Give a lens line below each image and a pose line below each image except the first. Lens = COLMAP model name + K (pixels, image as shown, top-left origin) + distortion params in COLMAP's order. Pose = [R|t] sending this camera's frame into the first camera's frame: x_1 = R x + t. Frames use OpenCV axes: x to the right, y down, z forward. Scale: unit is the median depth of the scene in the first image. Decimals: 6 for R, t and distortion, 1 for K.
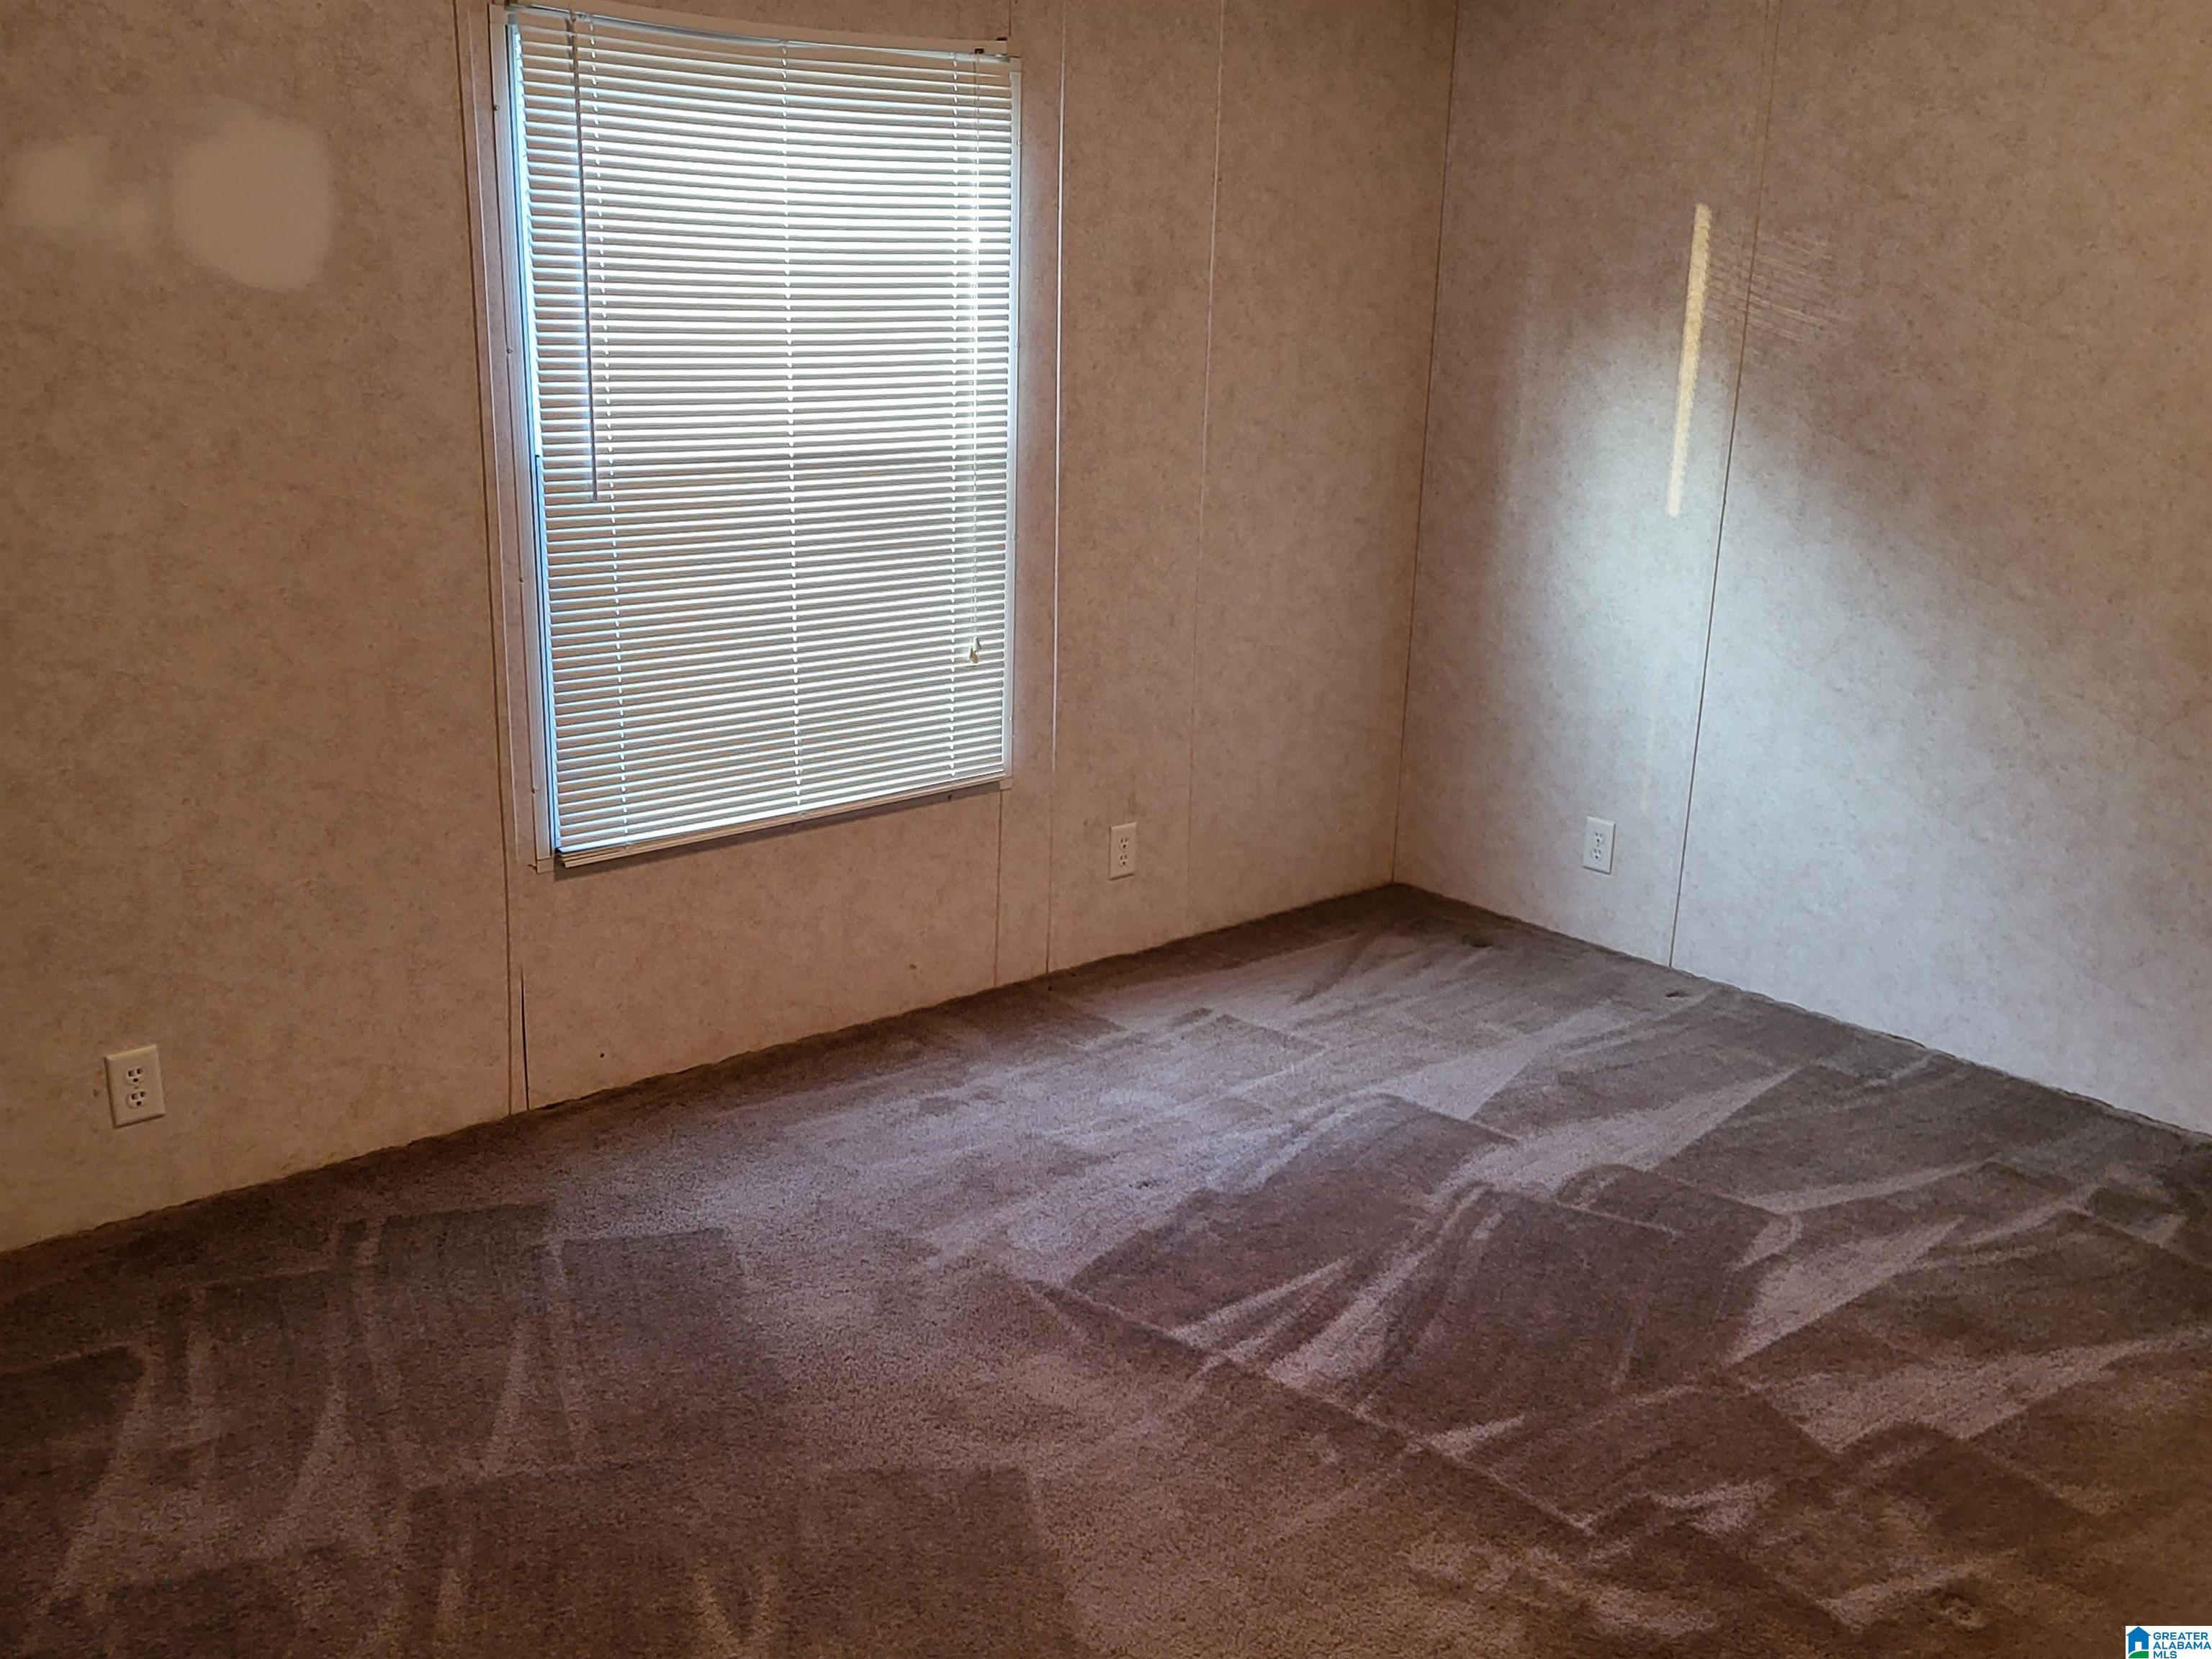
lens RADIAL K [[1999.4, 0, 1105.4], [0, 1999.4, 830.7], [0, 0, 1]] dist [0.001337, -0.035544]
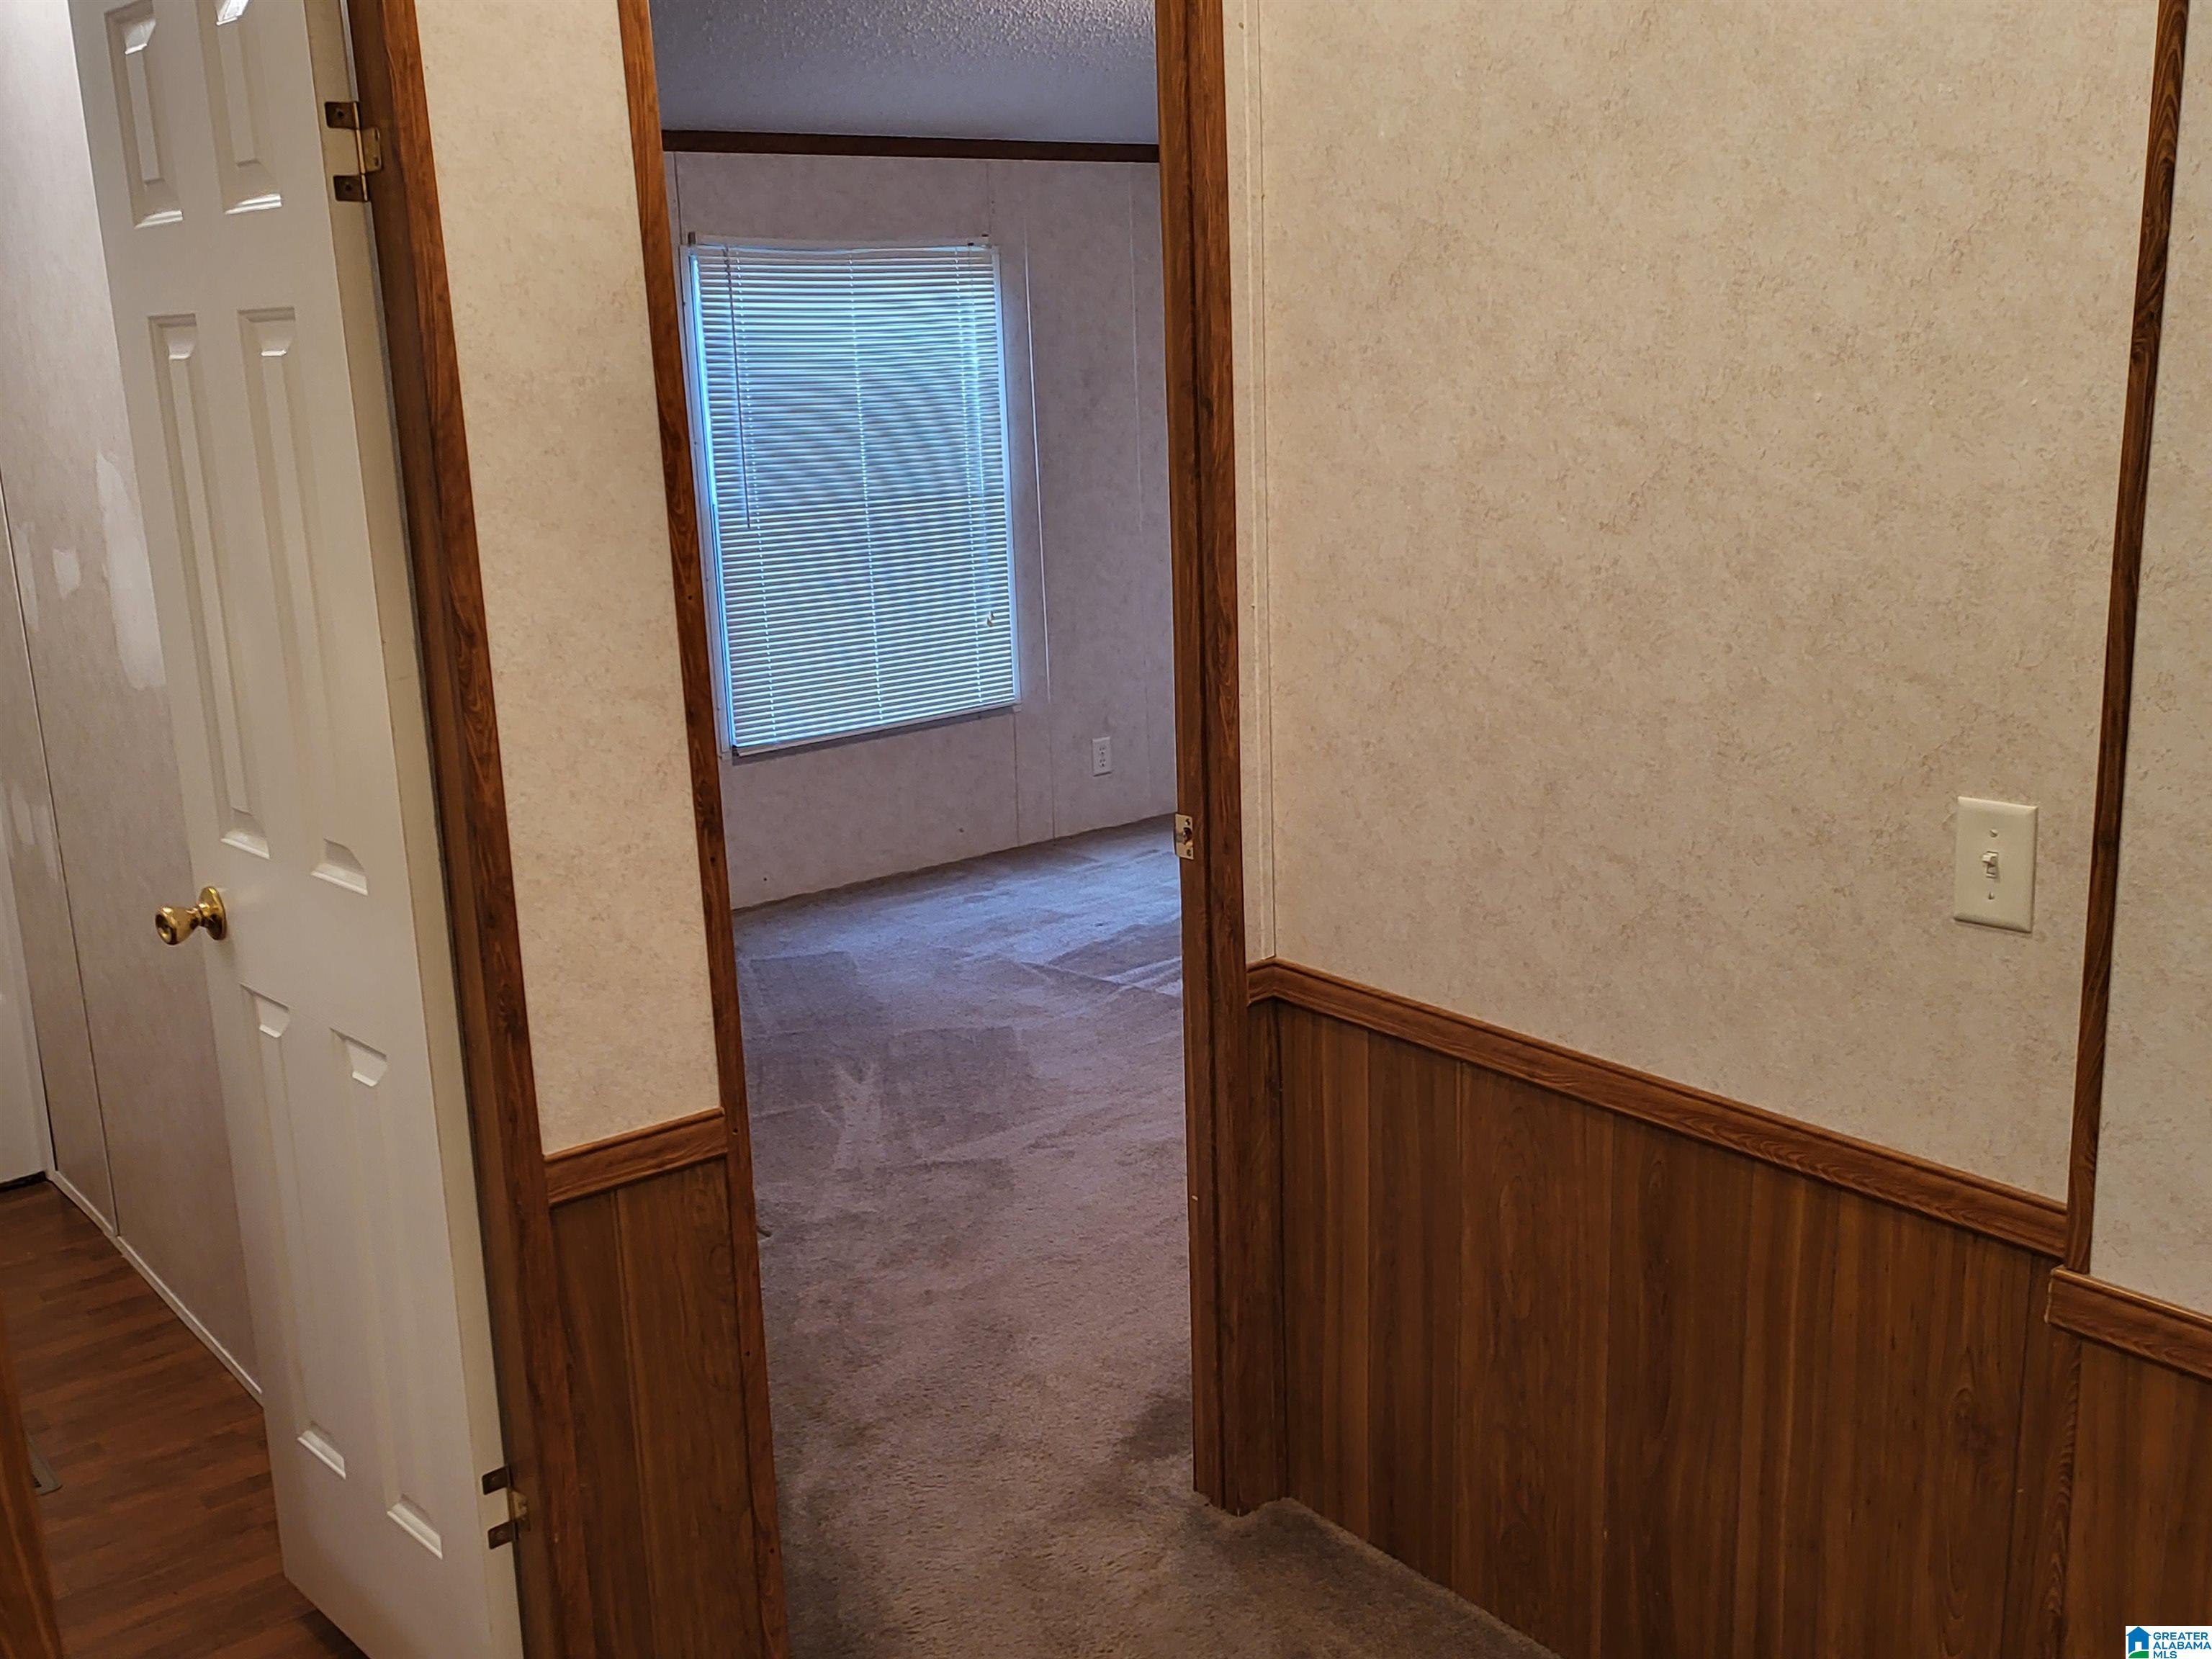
lens RADIAL K [[1999.4, 0, 1106.2], [0, 1999.4, 826.6], [0, 0, 1]] dist [0.001337, -0.035544]
pose [[0.997008, -0.054200, -0.055112, 0.113935], [0.051178, 0.997182, -0.054848, 0.179784], [0.057929, 0.051863, 0.996973, -0.601816]]
